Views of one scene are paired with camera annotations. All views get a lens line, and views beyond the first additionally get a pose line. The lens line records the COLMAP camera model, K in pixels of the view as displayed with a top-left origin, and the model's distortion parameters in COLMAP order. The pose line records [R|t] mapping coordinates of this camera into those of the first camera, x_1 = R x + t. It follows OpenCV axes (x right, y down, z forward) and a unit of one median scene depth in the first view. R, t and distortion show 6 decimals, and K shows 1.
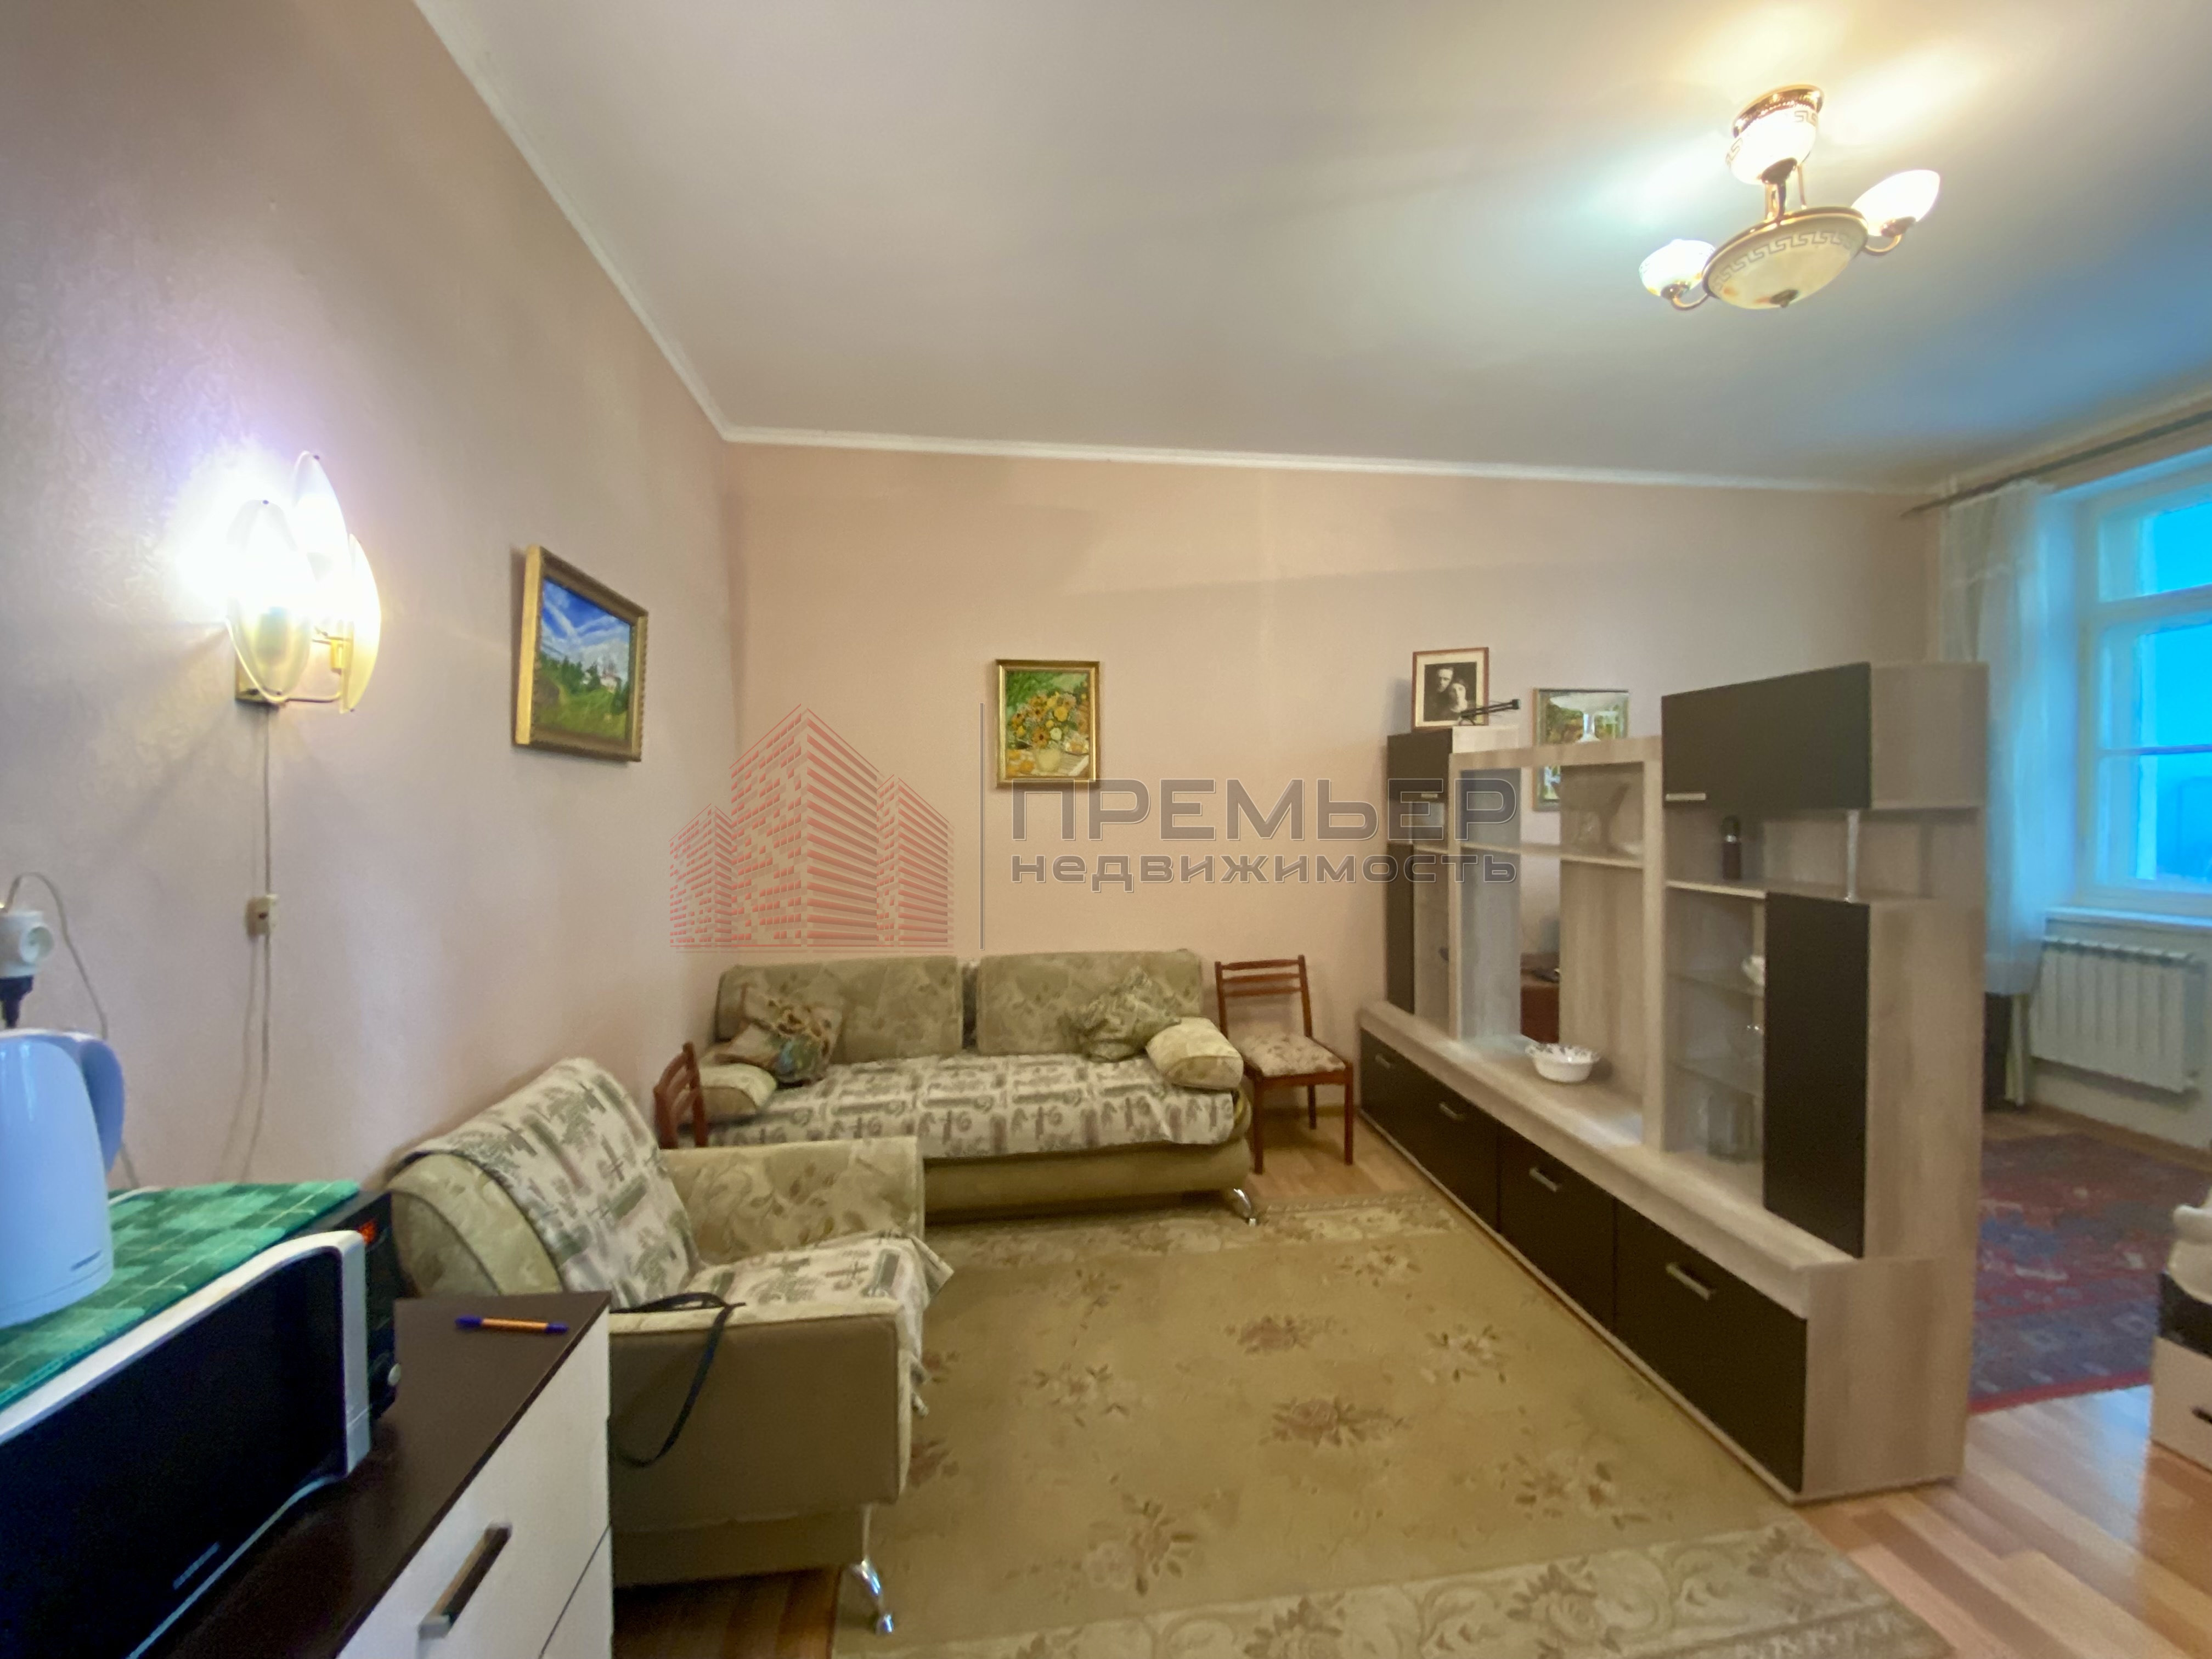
lens RADIAL K [[894.0, 0, 1096.6], [0, 894.0, 825.9], [0, 0, 1]] dist [0.030482, -0.024893]
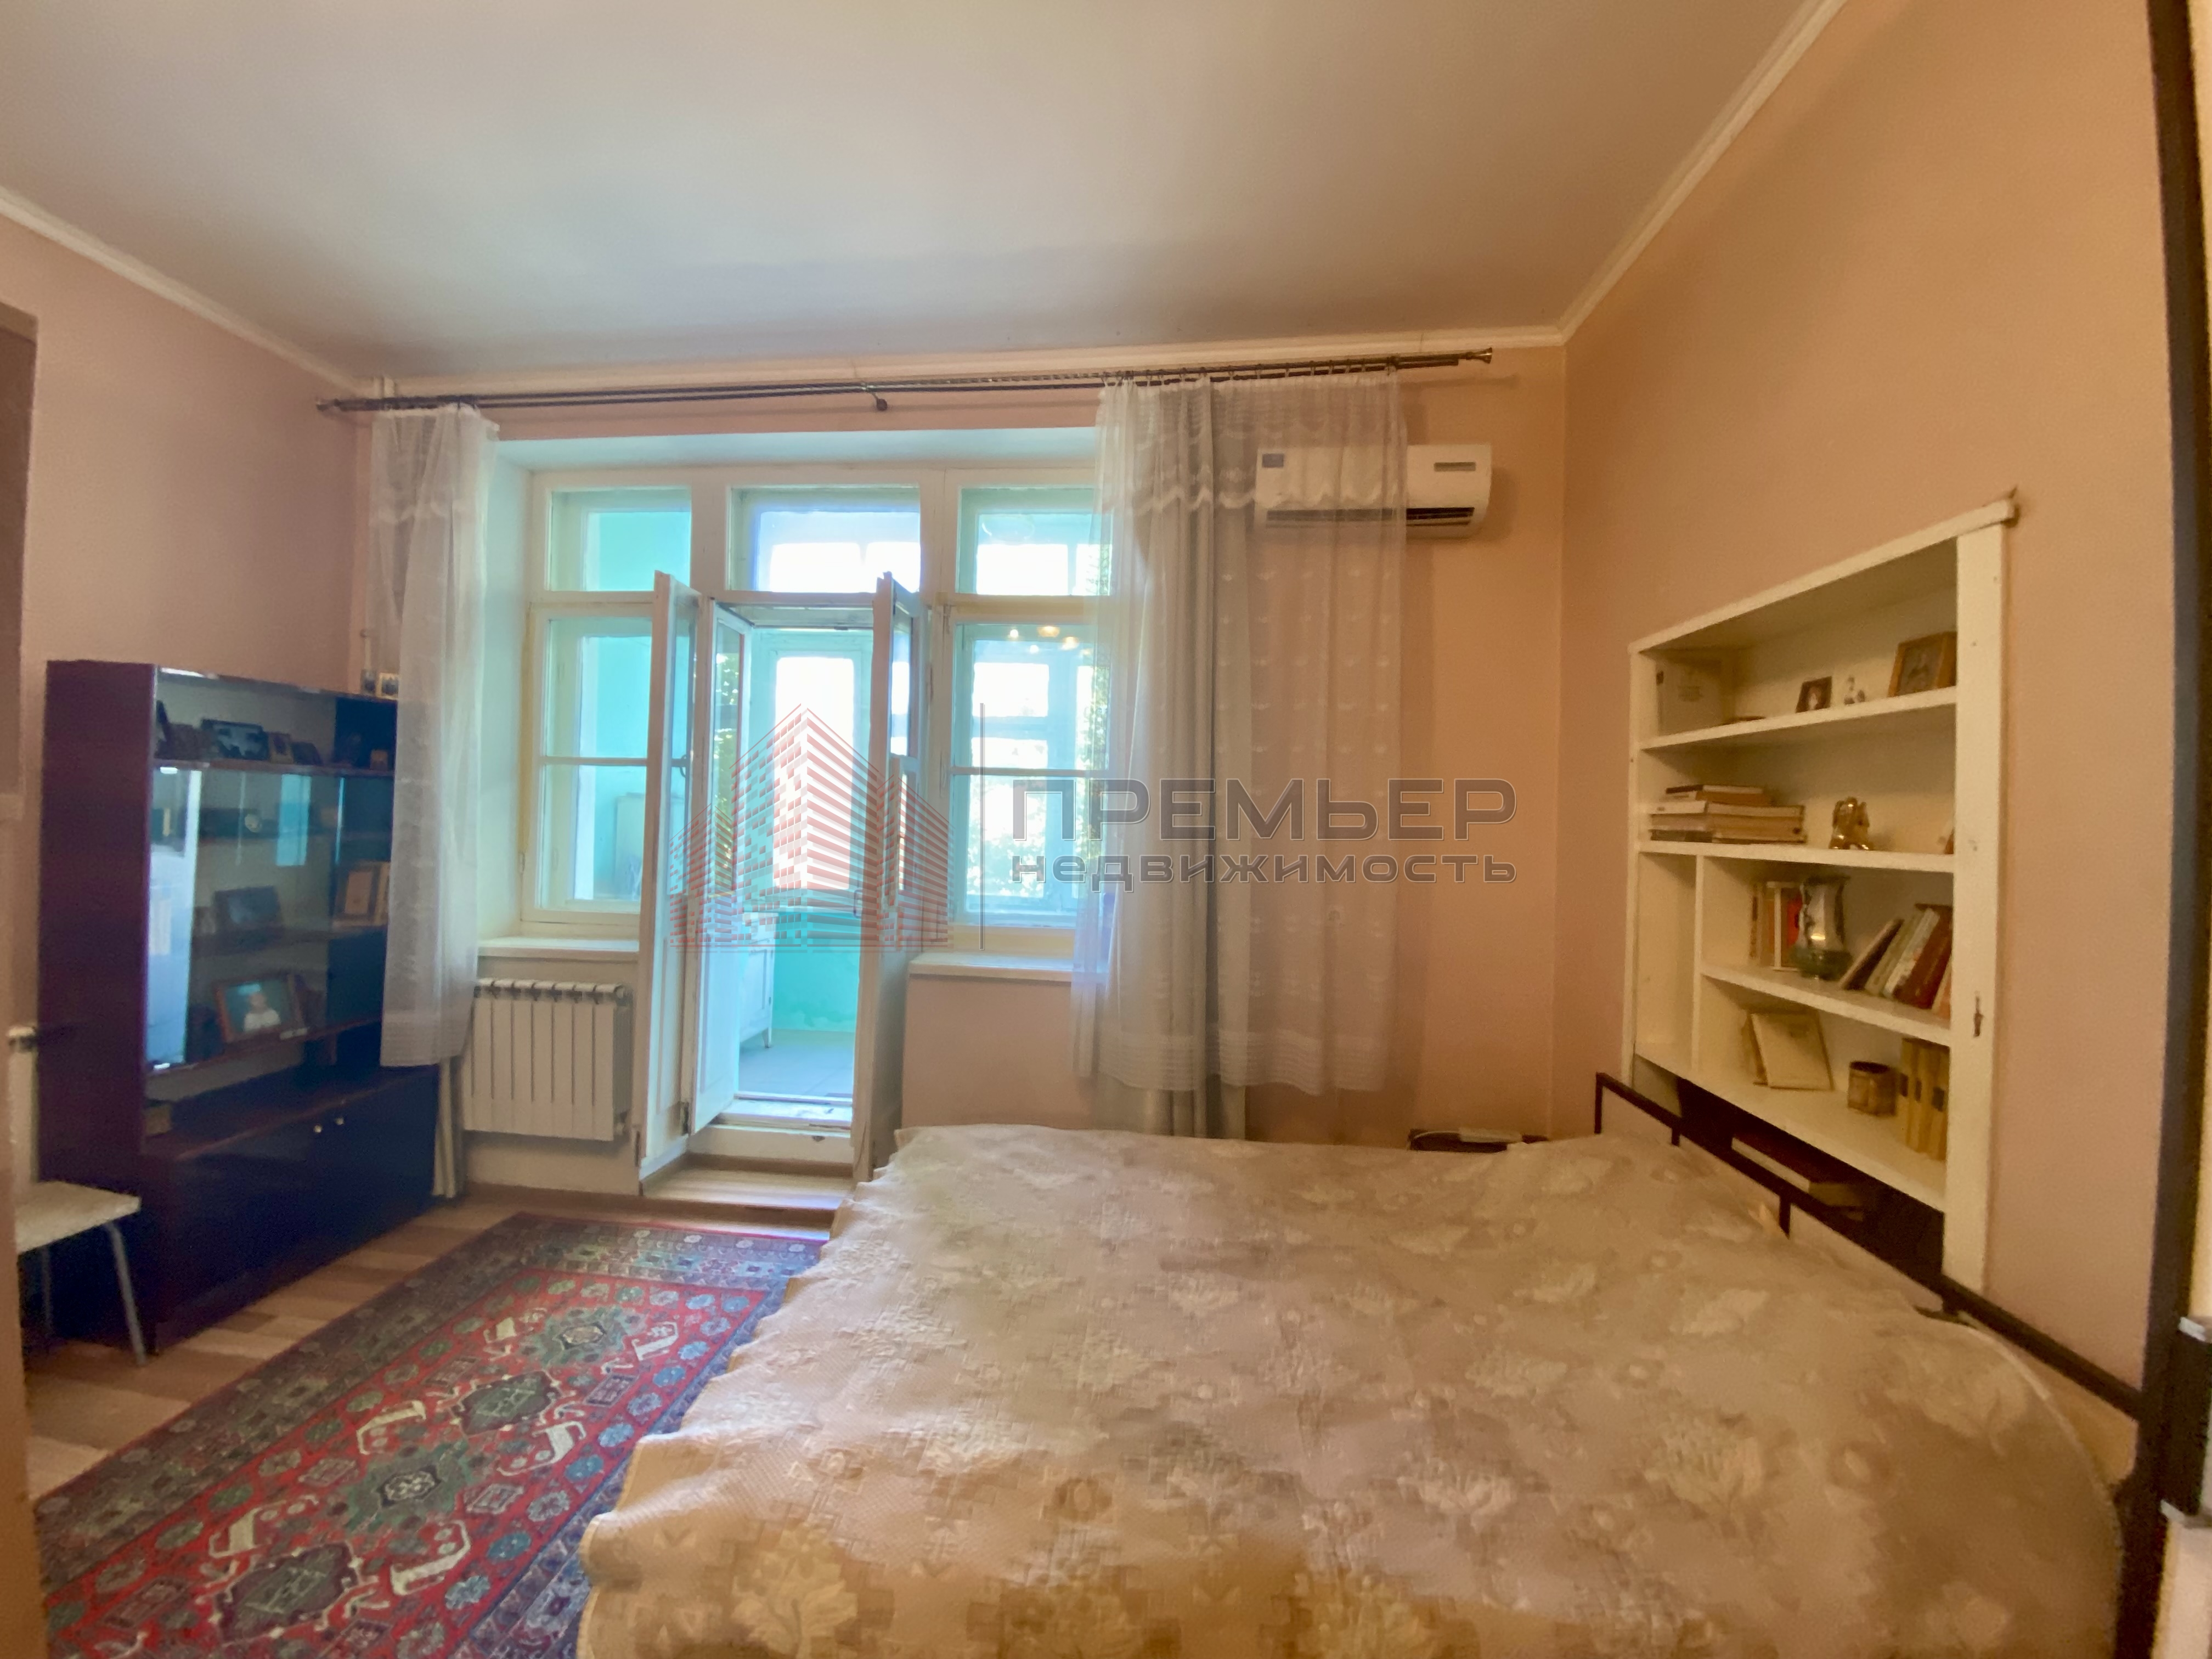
lens RADIAL K [[892.5, 0, 1100.6], [0, 892.5, 826.4], [0, 0, 1]] dist [0.014191, -0.018090]
pose [[0.201673, 0.012717, 0.979370, 0.471278], [-0.005149, 0.999916, -0.011924, -0.010079], [-0.979439, -0.002638, 0.201722, 0.356950]]
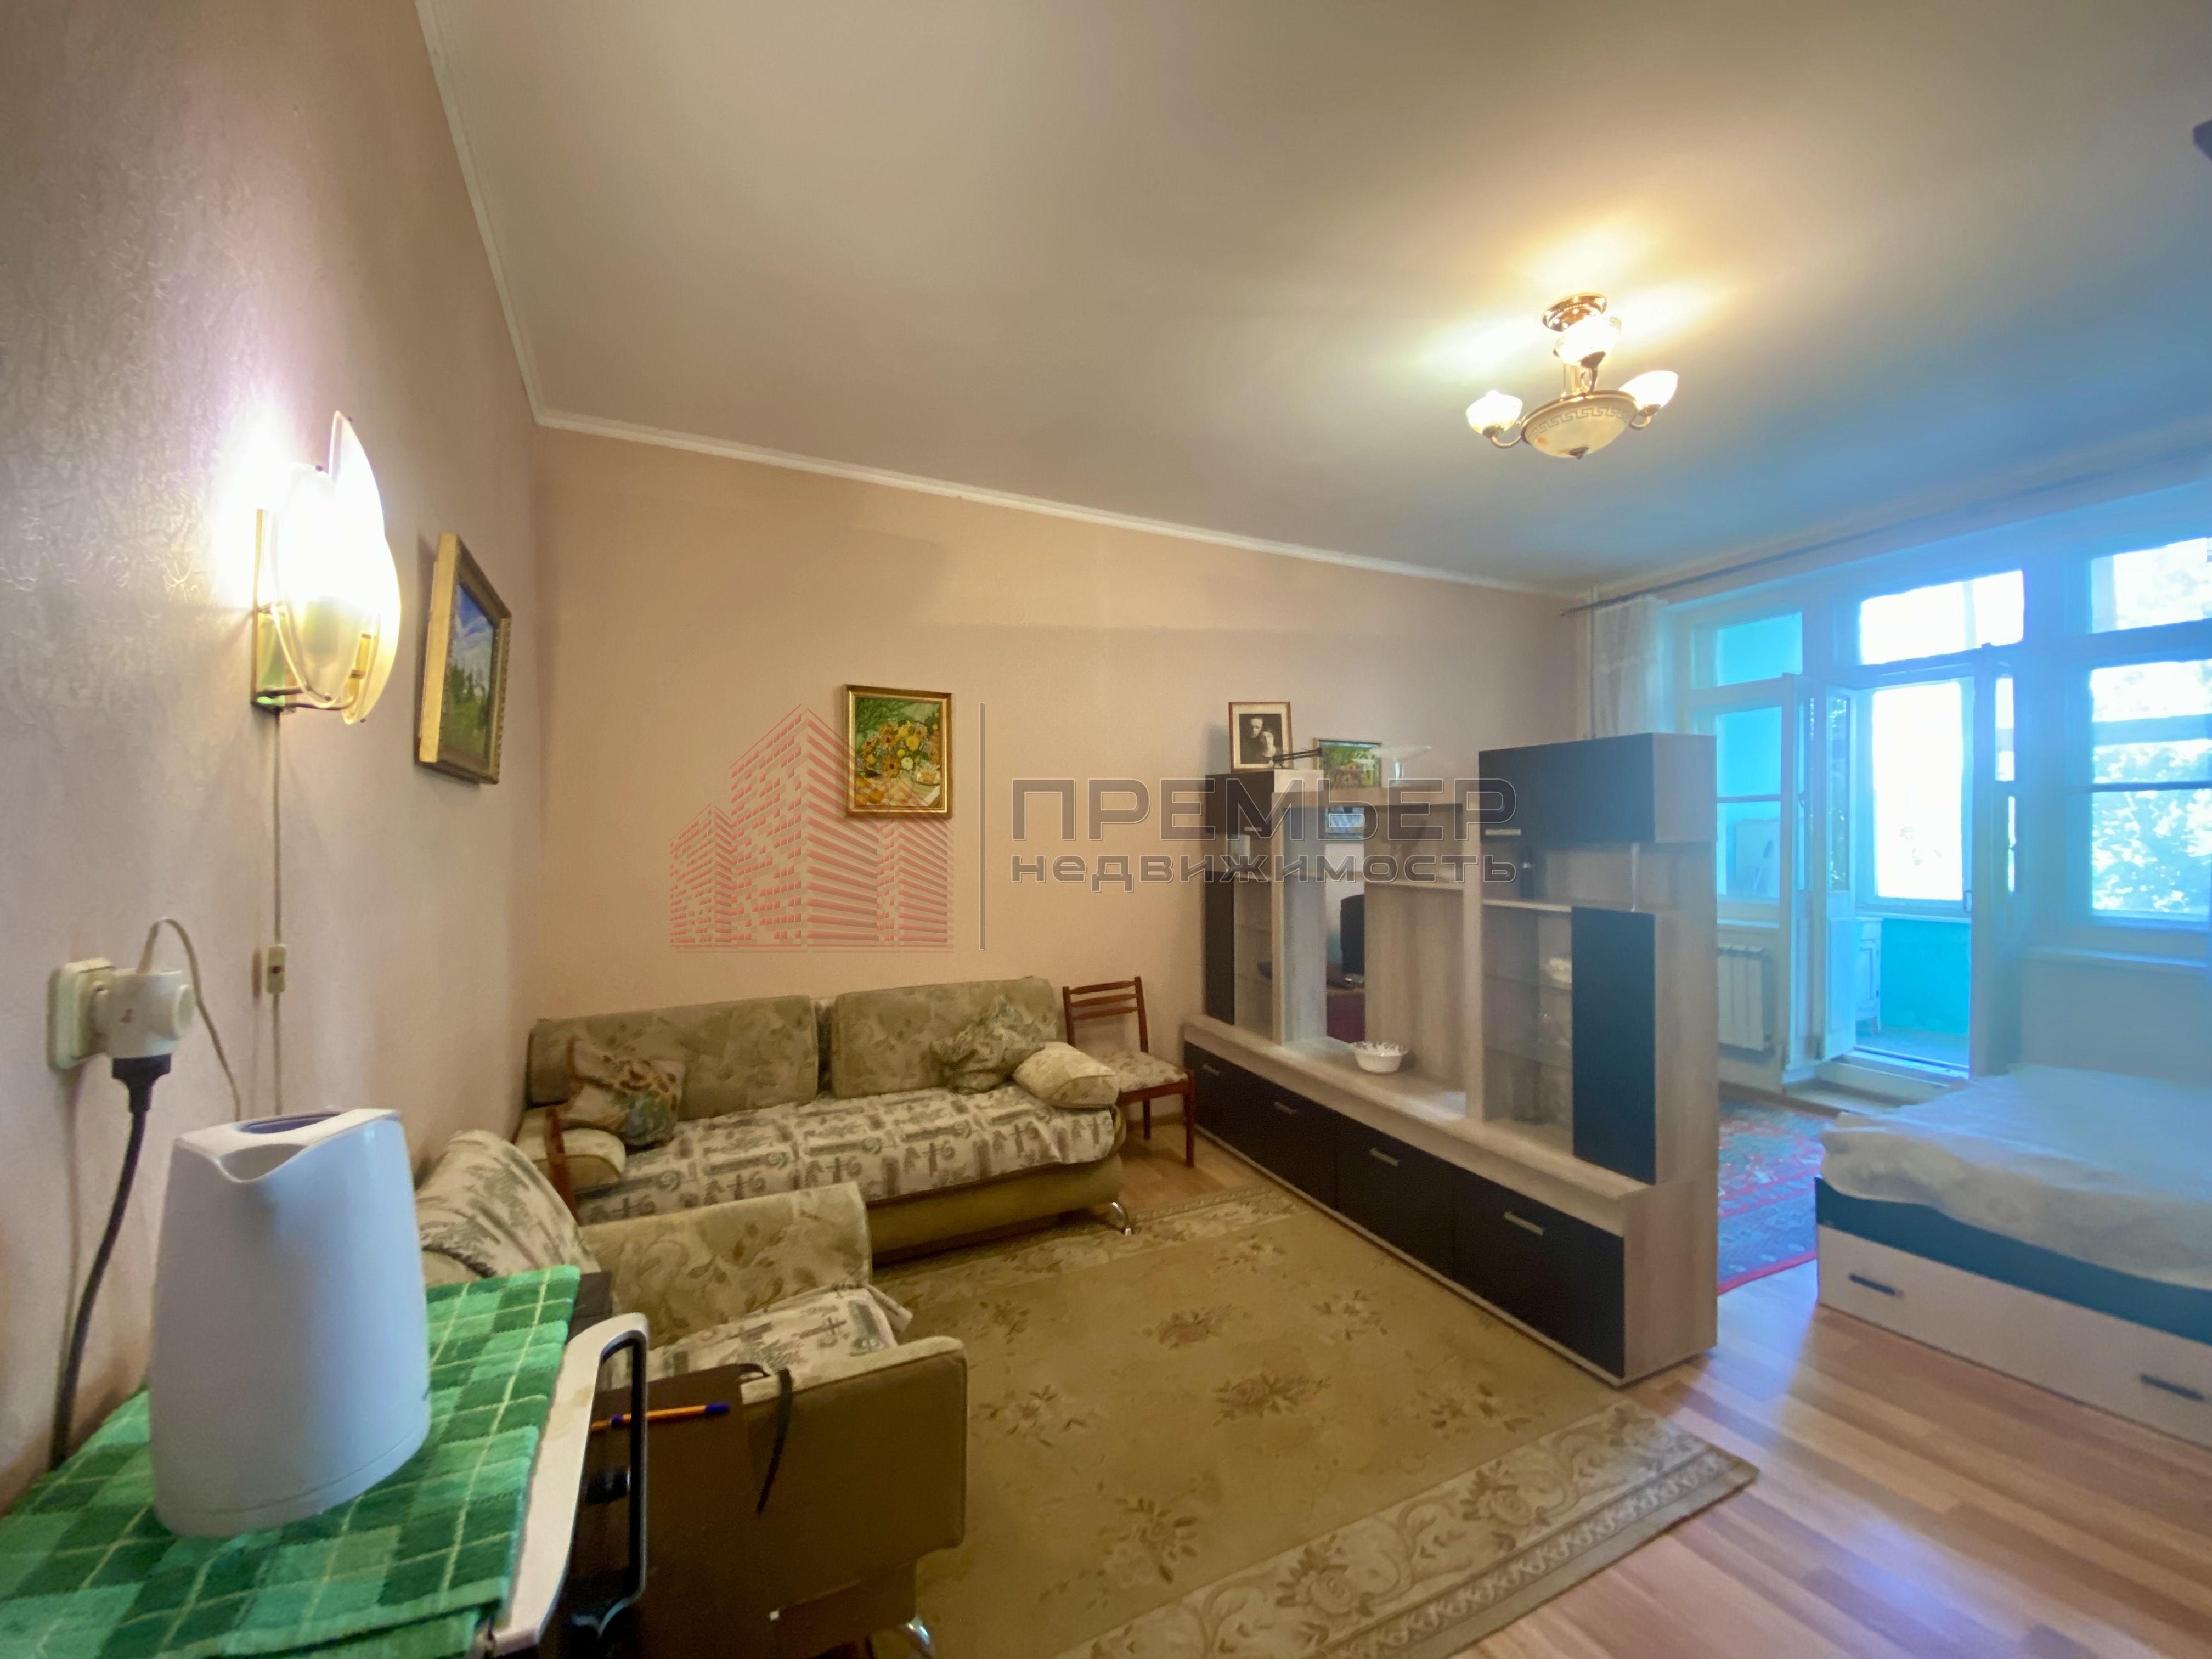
lens RADIAL K [[896.6, 0, 1097.4], [0, 896.6, 828.5], [0, 0, 1]] dist [0.030936, -0.024374]
pose [[0.947459, 0.006993, 0.319802, -0.205148], [0.002978, 0.999525, -0.030677, -0.000275], [-0.319864, 0.030018, 0.946988, -0.004002]]
